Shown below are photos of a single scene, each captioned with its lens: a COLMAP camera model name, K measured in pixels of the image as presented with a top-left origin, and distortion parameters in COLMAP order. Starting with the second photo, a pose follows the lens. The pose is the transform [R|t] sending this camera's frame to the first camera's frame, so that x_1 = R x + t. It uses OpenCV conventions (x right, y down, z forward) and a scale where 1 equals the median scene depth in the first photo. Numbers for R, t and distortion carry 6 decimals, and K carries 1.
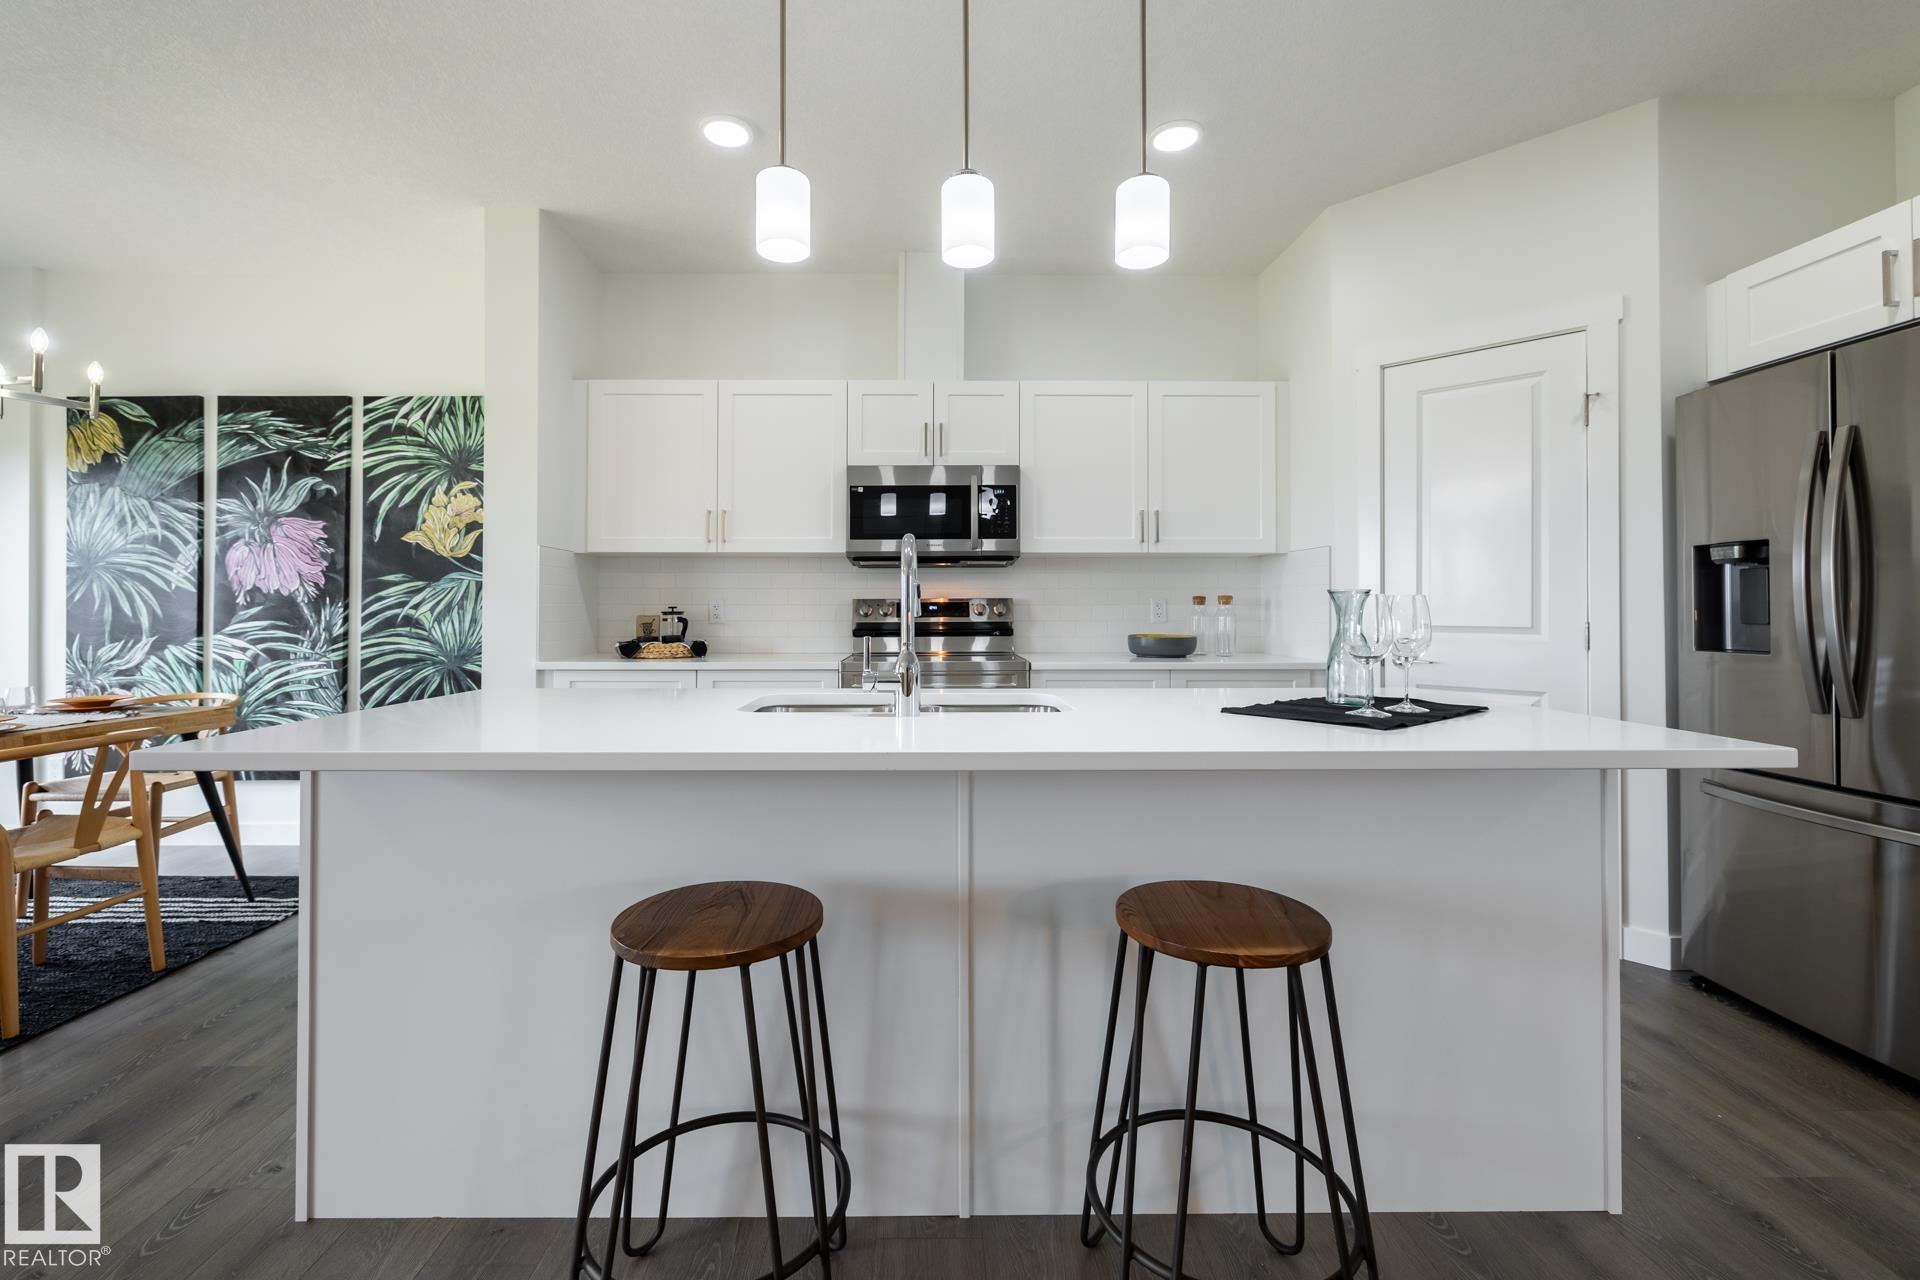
lens RADIAL K [[790.7, 0, 915.5], [0, 790.7, 599.9], [0, 0, 1]] dist [-0.002251, -0.000296]
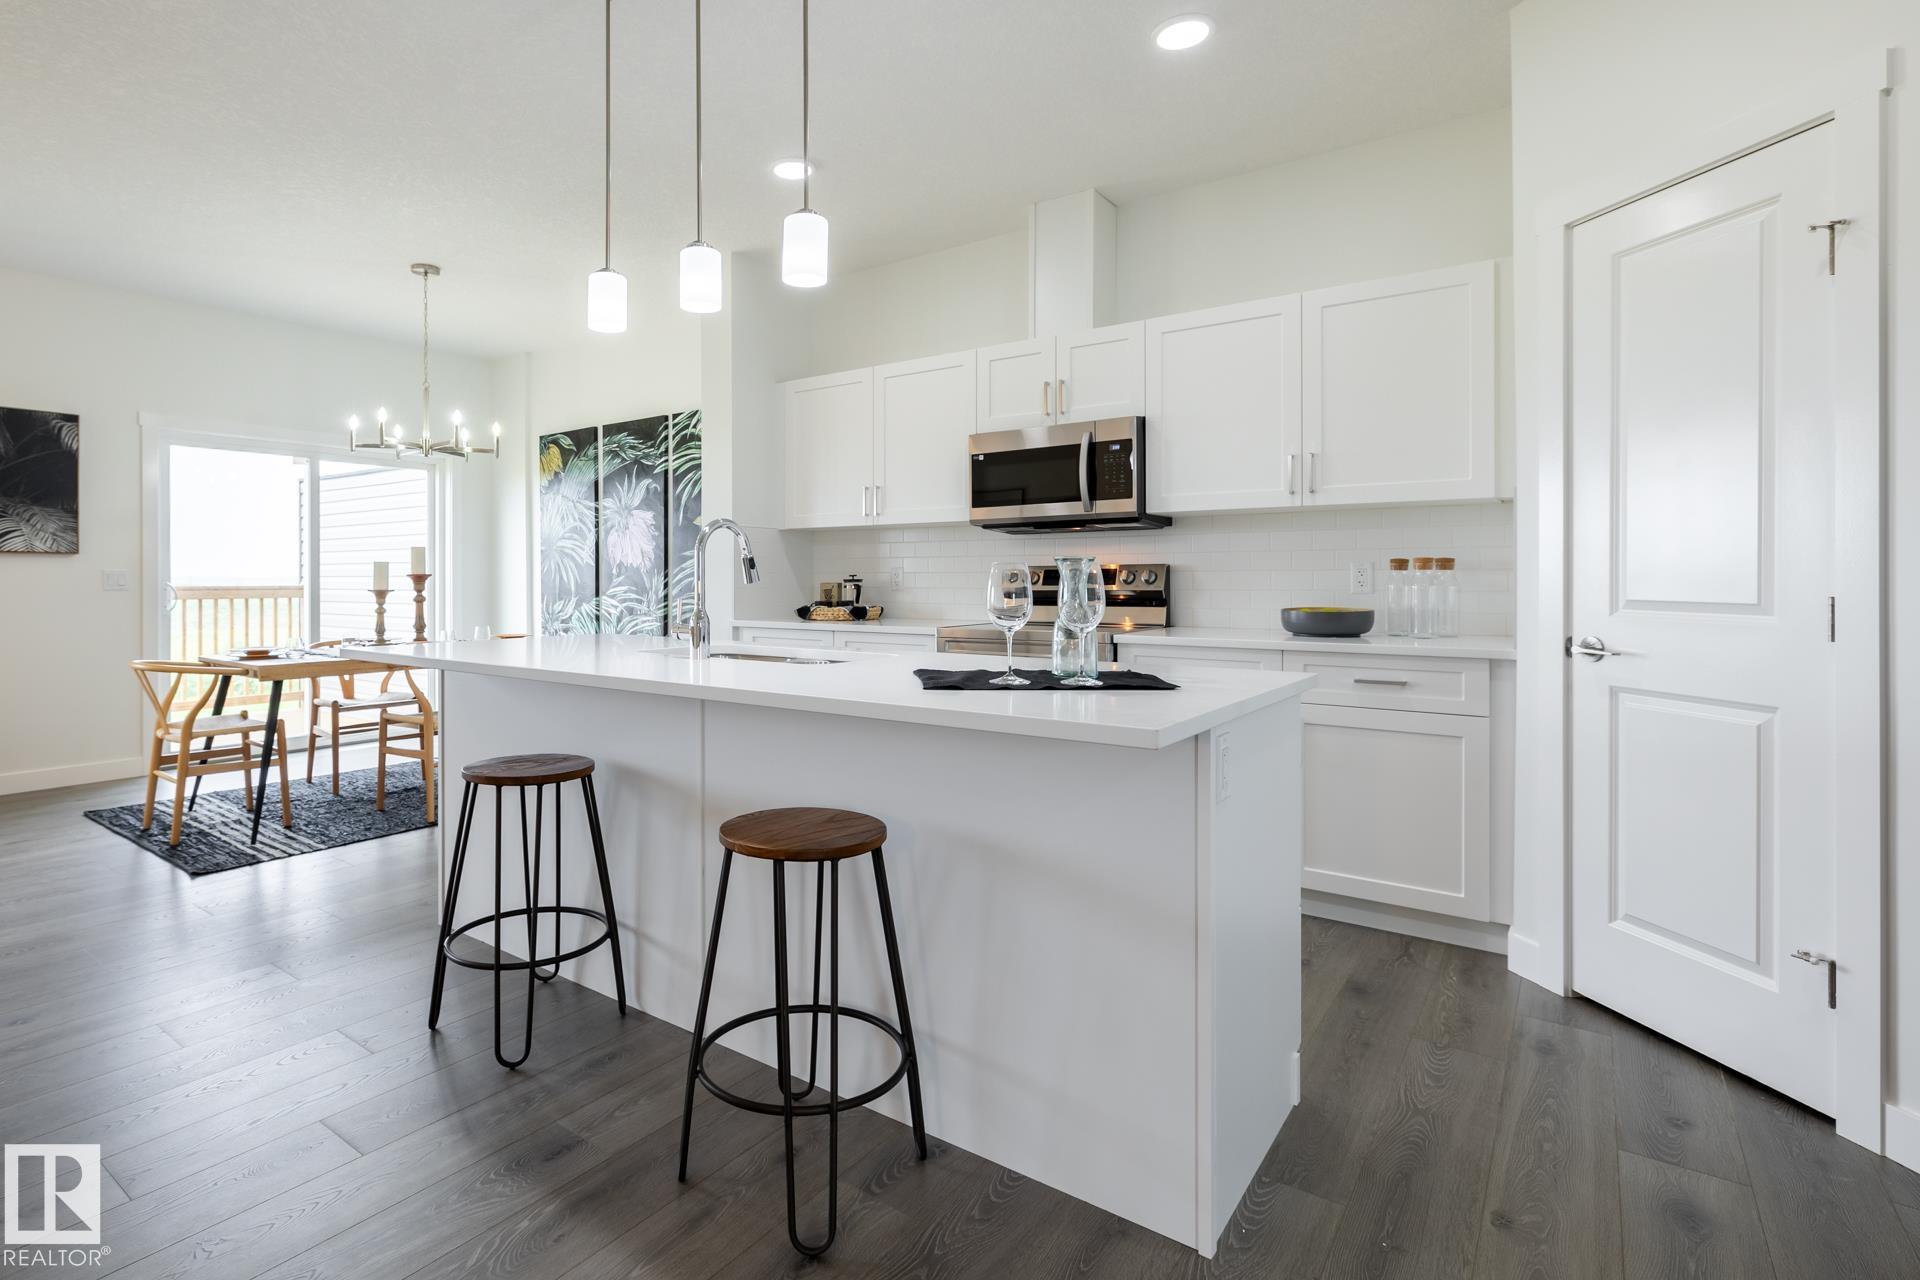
lens RADIAL K [[930.2, 0, 862.4], [0, 930.2, 578.3], [0, 0, 1]] dist [-0.001798, -0.000848]
pose [[0.789551, -0.001050, -0.613683, 0.490297], [0.010039, 0.999887, 0.011205, -0.001134], [0.613602, -0.015008, 0.789473, -0.022004]]
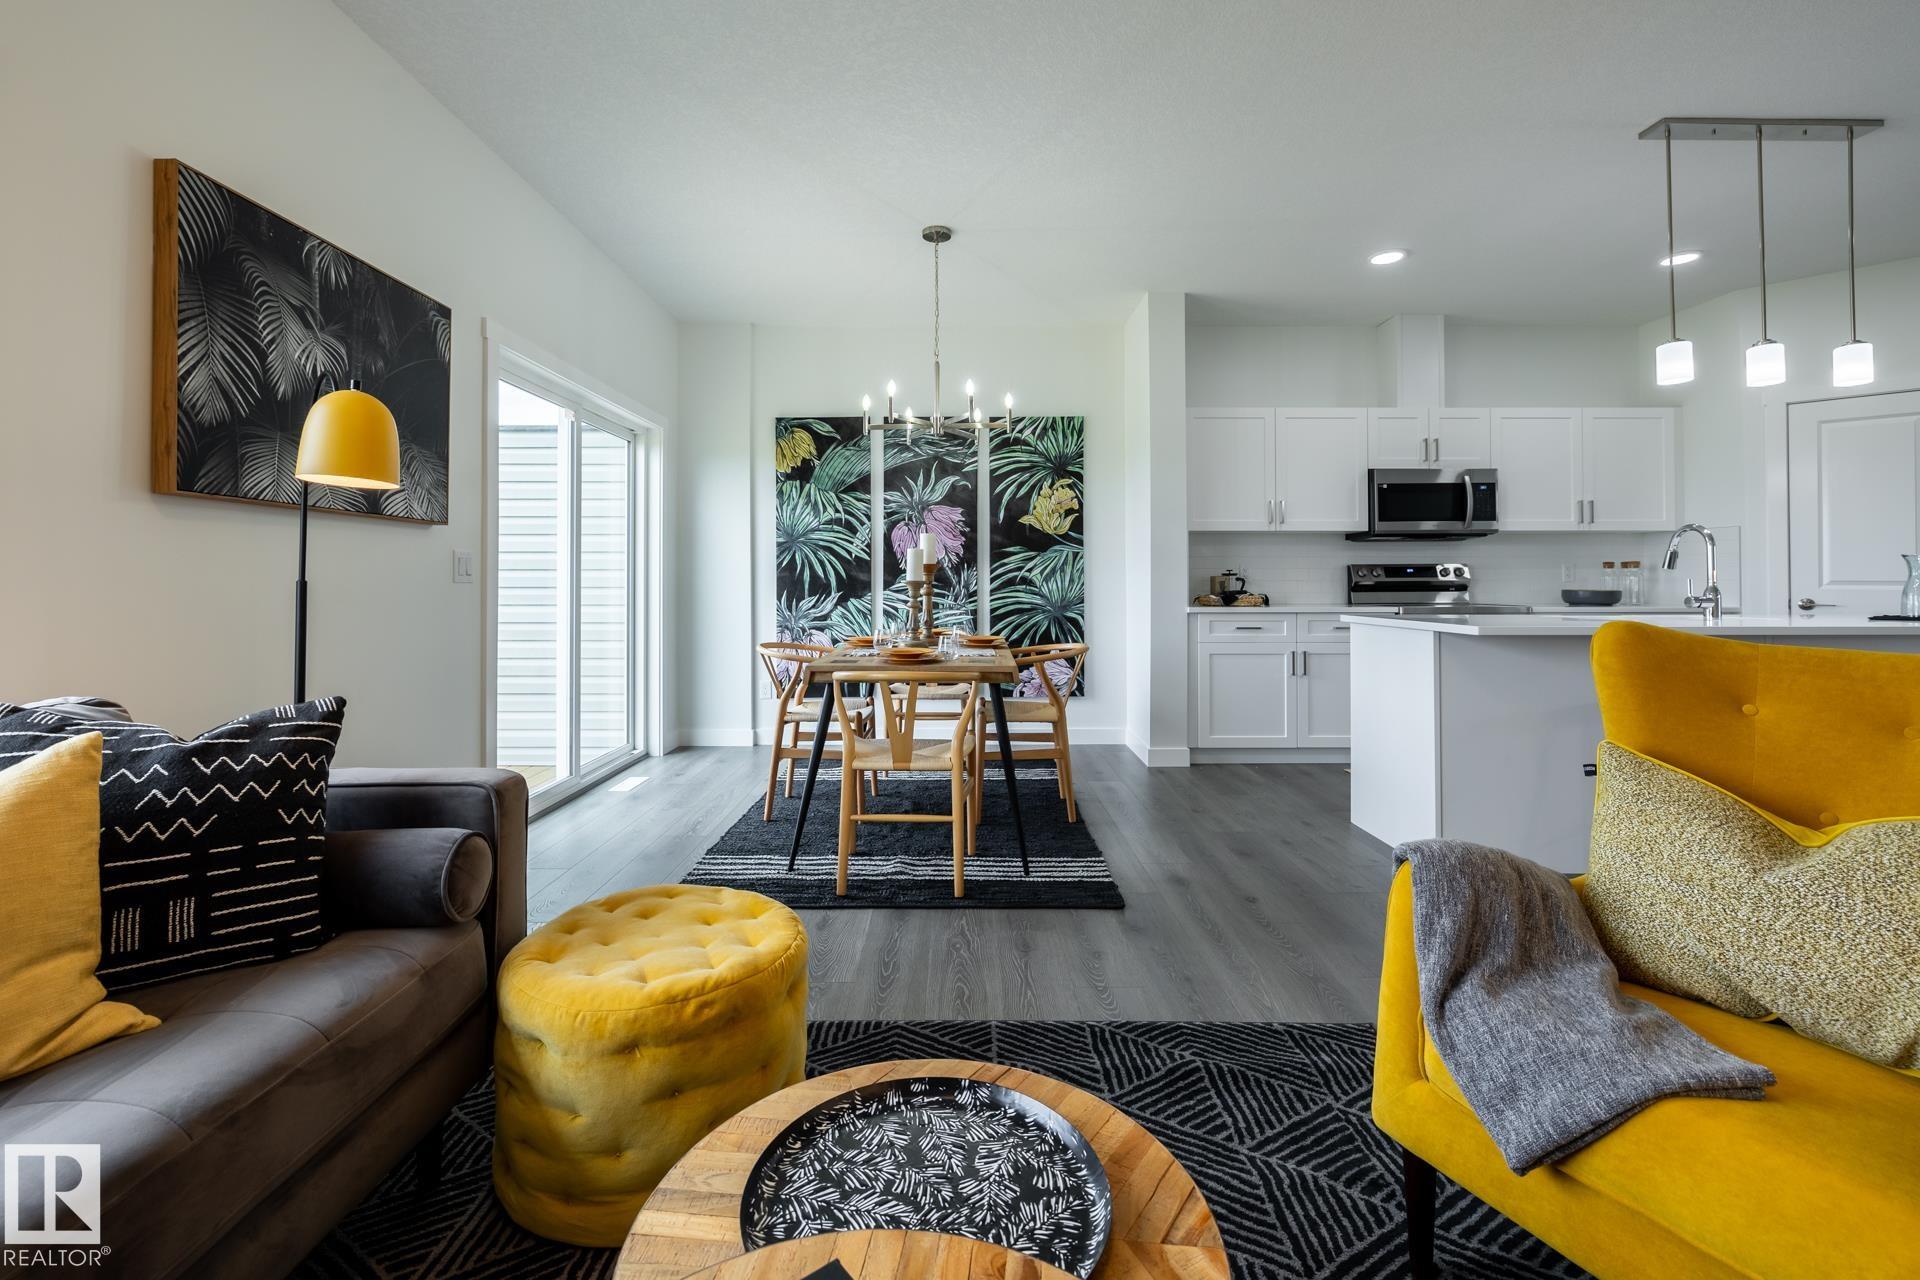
lens RADIAL K [[808.4, 0, 955.2], [0, 808.4, 570.3], [0, 0, 1]] dist [0.001197, 0.000108]
pose [[0.999987, -0.001145, -0.004944, -0.756030], [0.001131, 0.999995, -0.002826, 0.012319], [0.004947, 0.002820, 0.999984, -0.404650]]
